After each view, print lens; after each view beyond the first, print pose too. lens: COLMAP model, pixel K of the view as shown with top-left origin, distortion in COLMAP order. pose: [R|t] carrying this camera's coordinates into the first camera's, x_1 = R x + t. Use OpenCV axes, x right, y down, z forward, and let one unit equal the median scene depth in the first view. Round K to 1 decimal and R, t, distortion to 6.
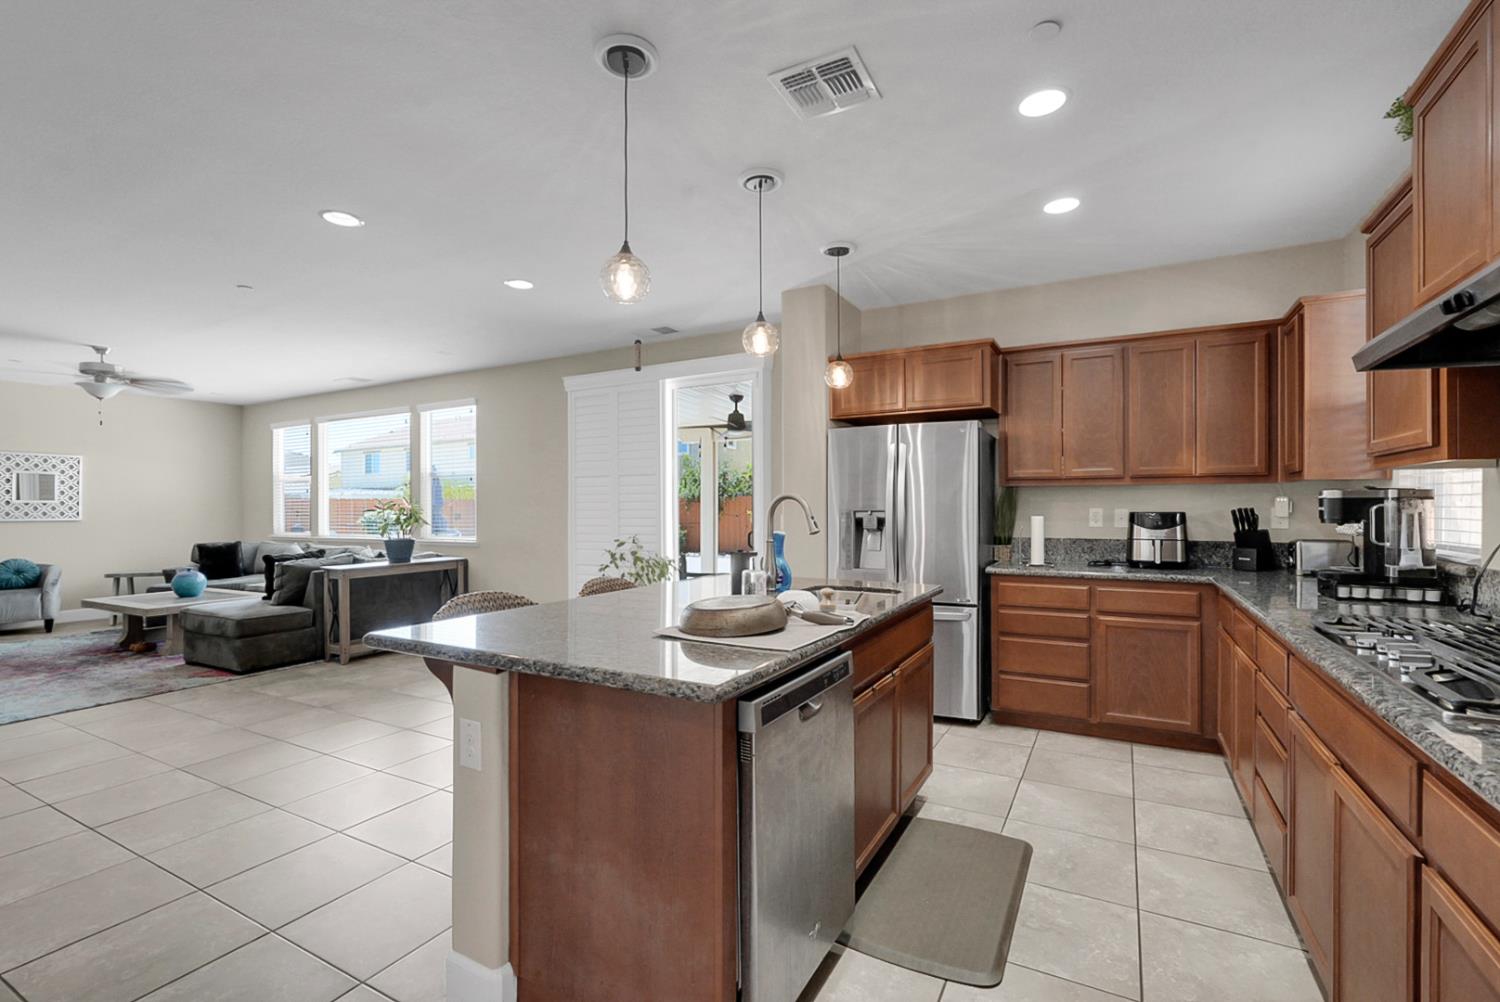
lens RADIAL K [[663.1, 0, 751.4], [0, 663.1, 496.3], [0, 0, 1]] dist [-0.016744, 0.006914]
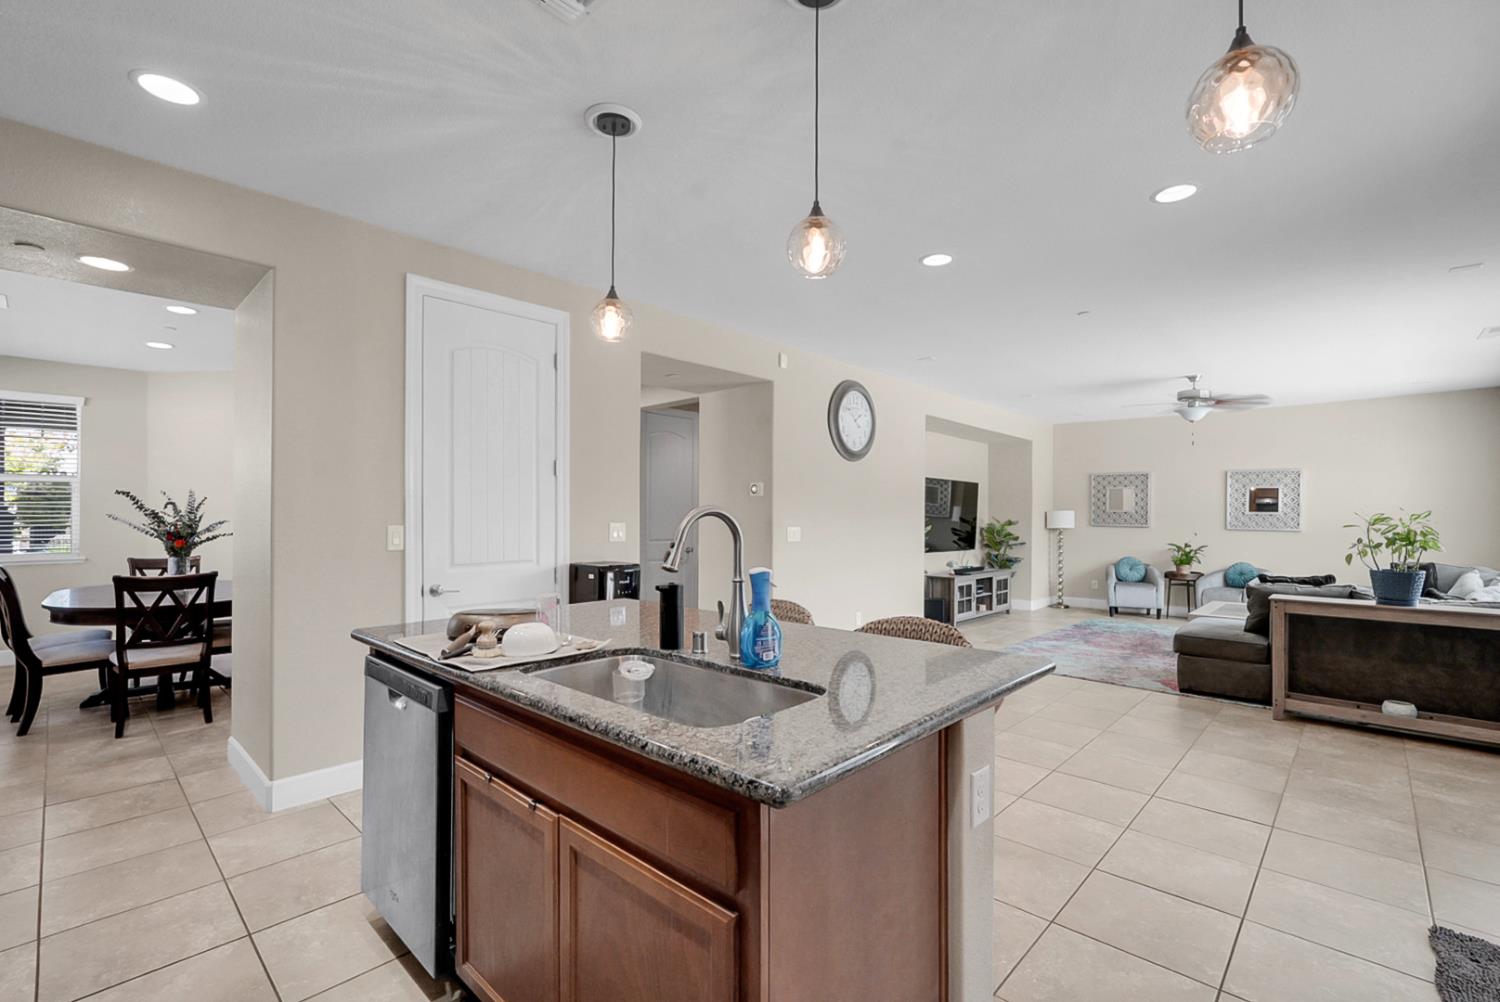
lens RADIAL K [[663.1, 0, 743.6], [0, 663.1, 508.9], [0, 0, 1]] dist [-0.016744, 0.006914]
pose [[-0.262780, -0.001785, -0.964854, 0.307279], [0.009844, 0.999941, -0.004531, -0.003475], [0.964806, -0.010689, -0.262747, 0.554880]]
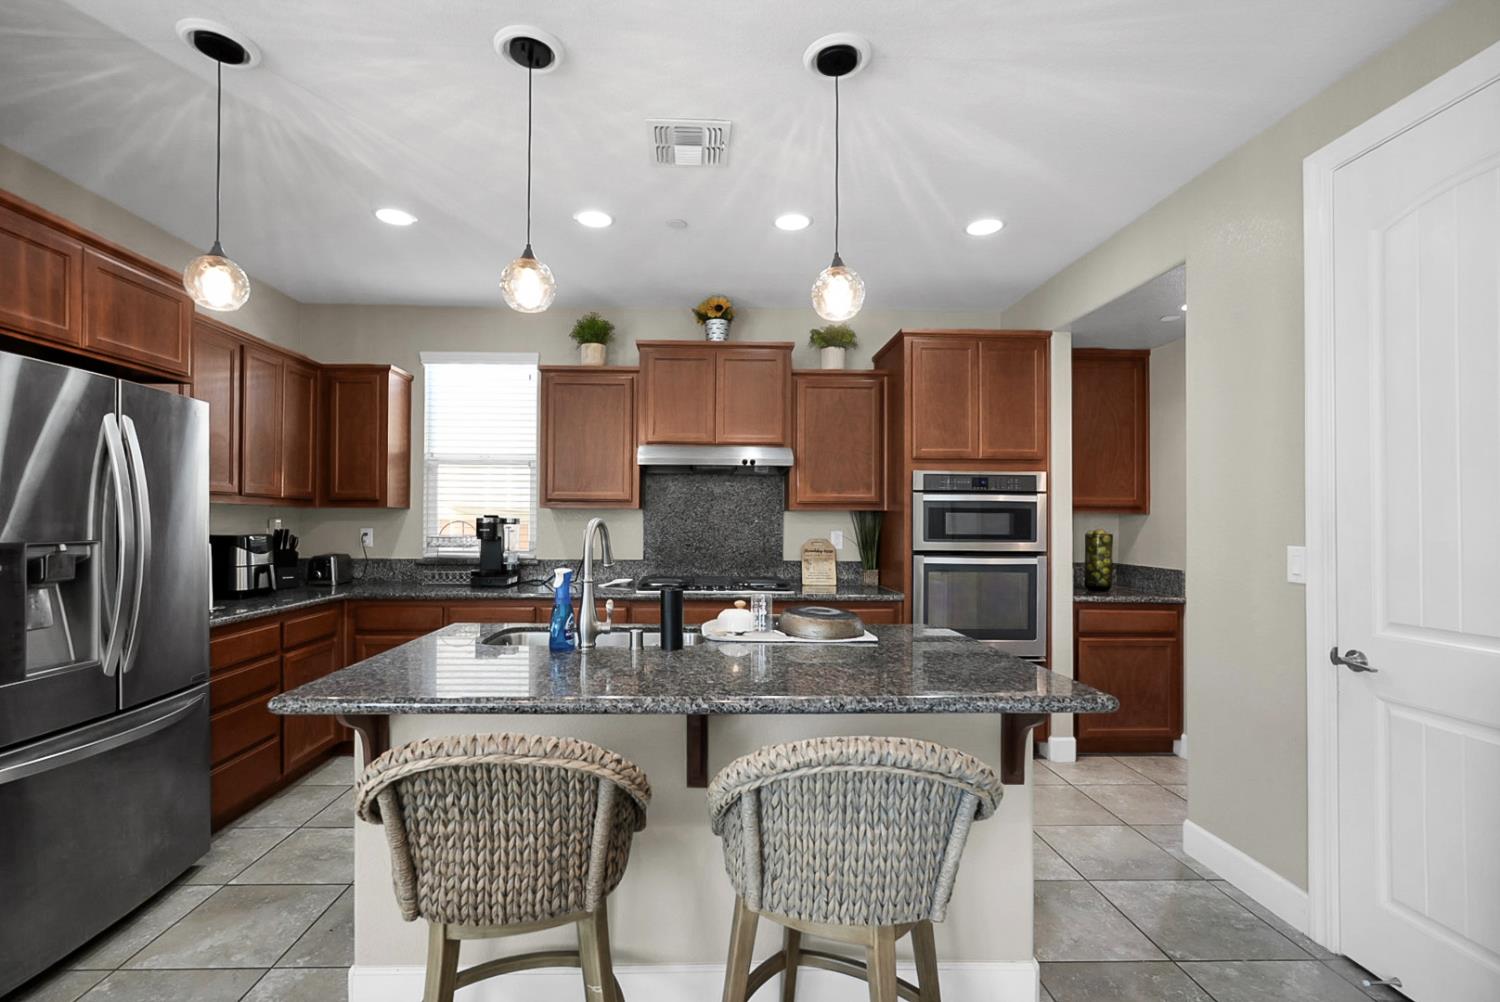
lens RADIAL K [[667.9, 0, 706.5], [0, 667.9, 516.6], [0, 0, 1]] dist [-0.001361, 0.000513]
pose [[-0.480756, 0.006665, 0.876829, -0.328774], [-0.018679, 0.999666, -0.017840, 0.002104], [-0.876656, -0.024955, -0.480471, 0.580716]]
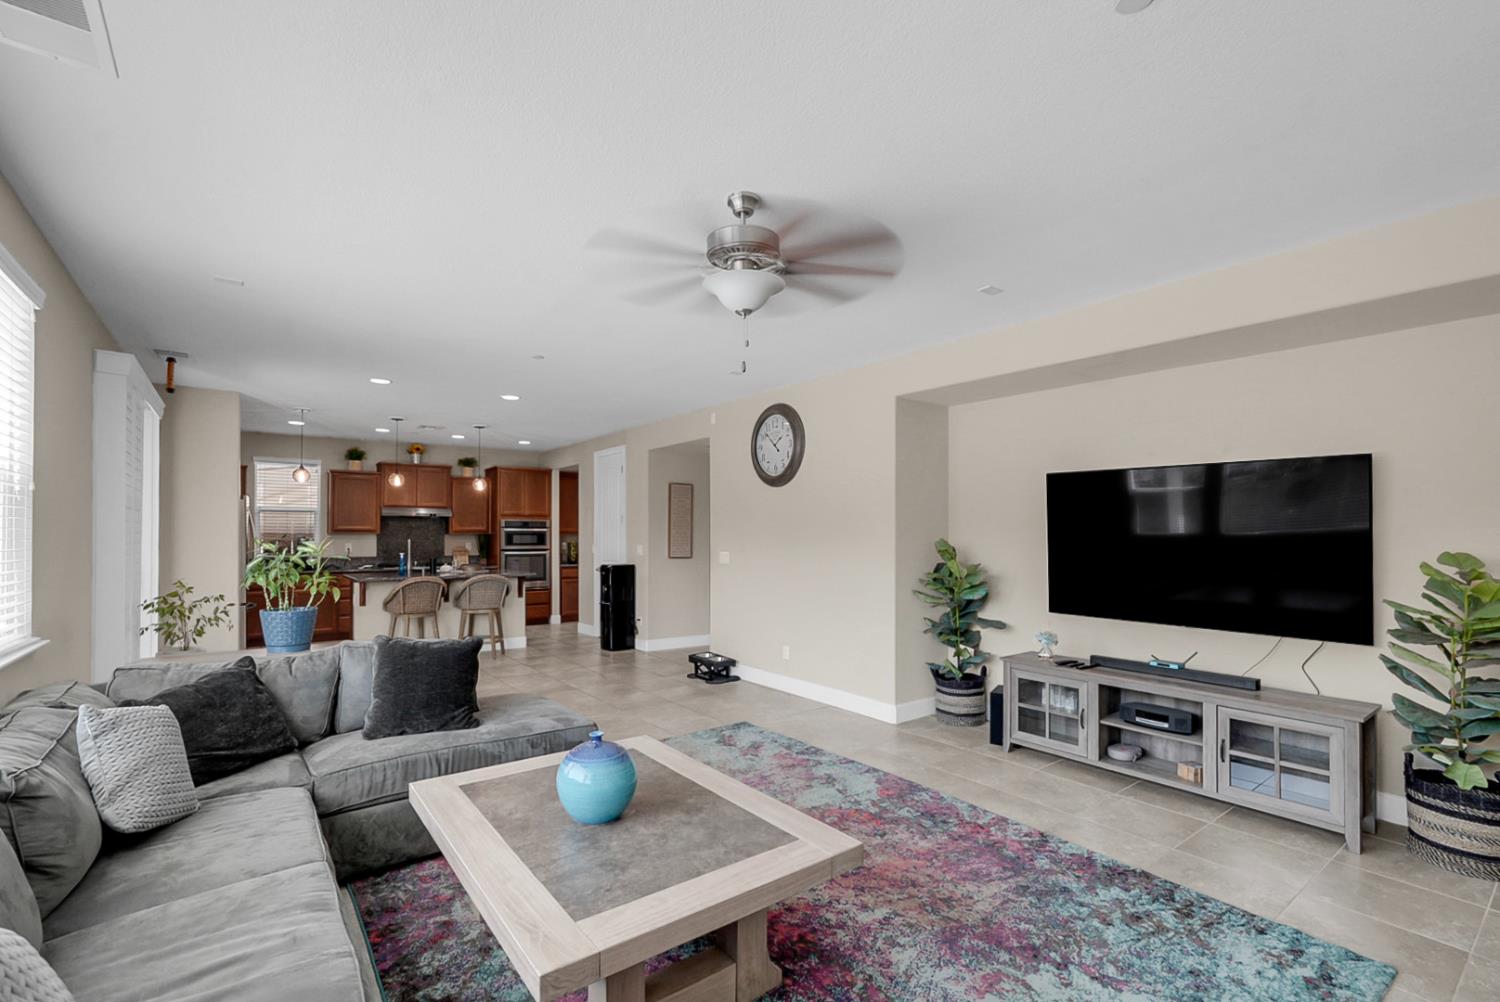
lens RADIAL K [[663.1, 0, 756.5], [0, 663.1, 524.3], [0, 0, 1]] dist [-0.016744, 0.006914]
pose [[-0.914352, 0.011209, 0.404764, -1.181012], [-0.002855, 0.999413, -0.034127, 0.011447], [-0.404909, -0.032360, -0.913784, 1.416362]]
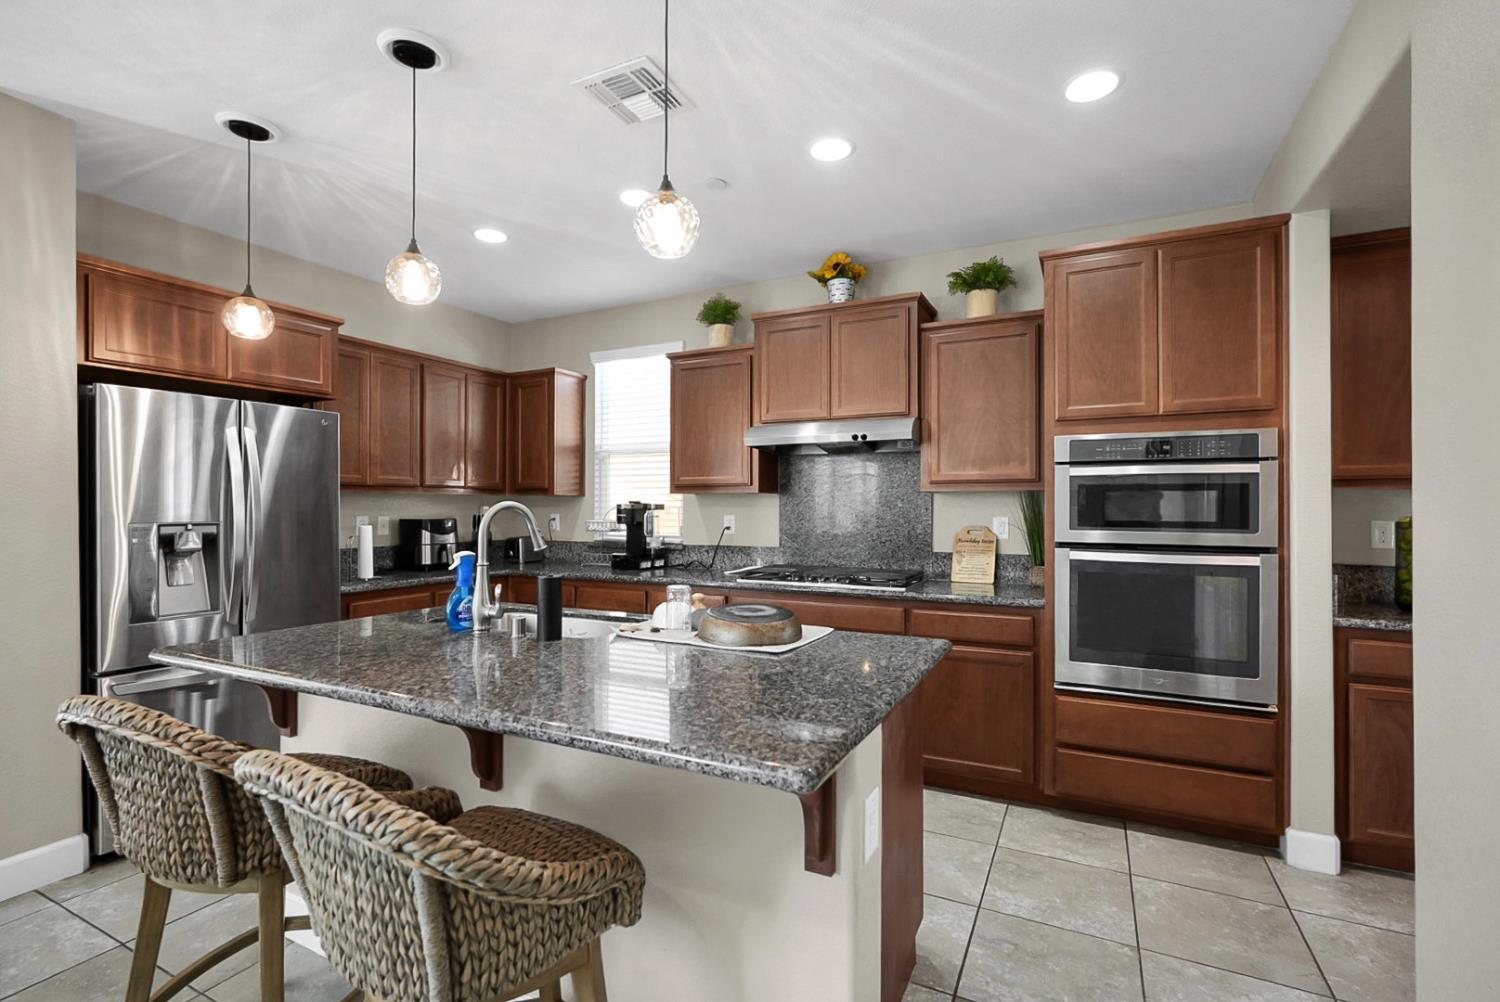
lens RADIAL K [[667.9, 0, 750.4], [0, 667.9, 505.8], [0, 0, 1]] dist [-0.001361, 0.000513]
pose [[-0.017039, 0.006776, 0.999832, -0.343893], [-0.016964, 0.999831, -0.007065, 0.000212], [-0.999711, -0.017081, -0.016921, 0.319670]]
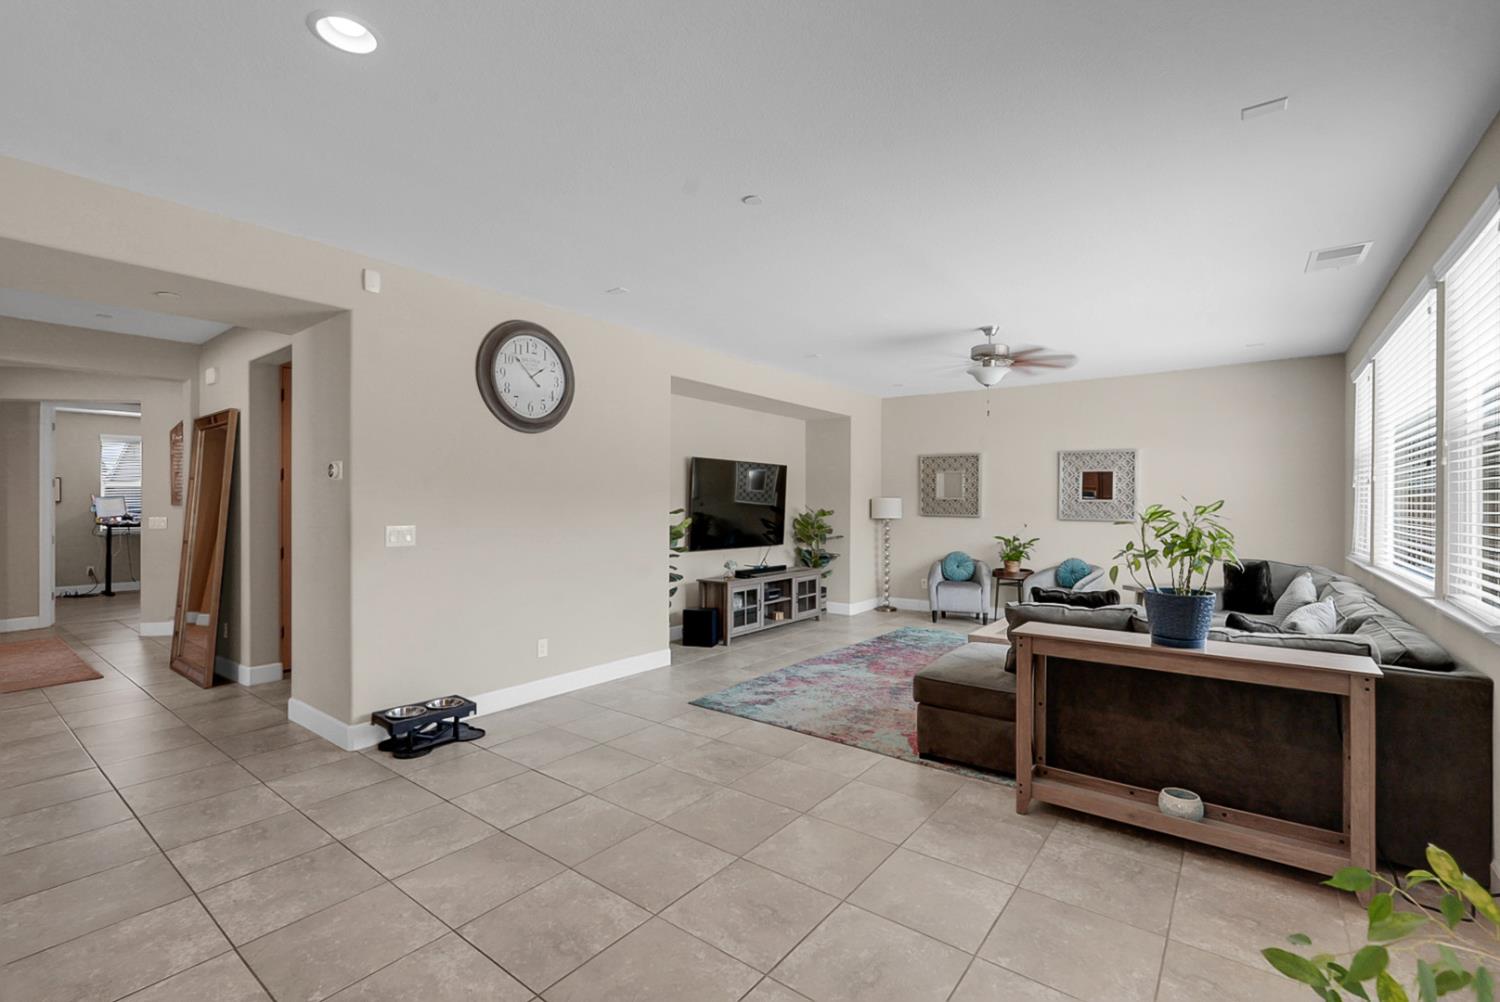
lens RADIAL K [[663.1, 0, 741.5], [0, 663.1, 497.3], [0, 0, 1]] dist [-0.016744, 0.006914]
pose [[-0.164356, 0.002118, -0.986399, -0.051808], [0.013384, 0.999910, -0.000083, -0.004133], [0.986310, -0.013215, -0.164369, 0.820940]]
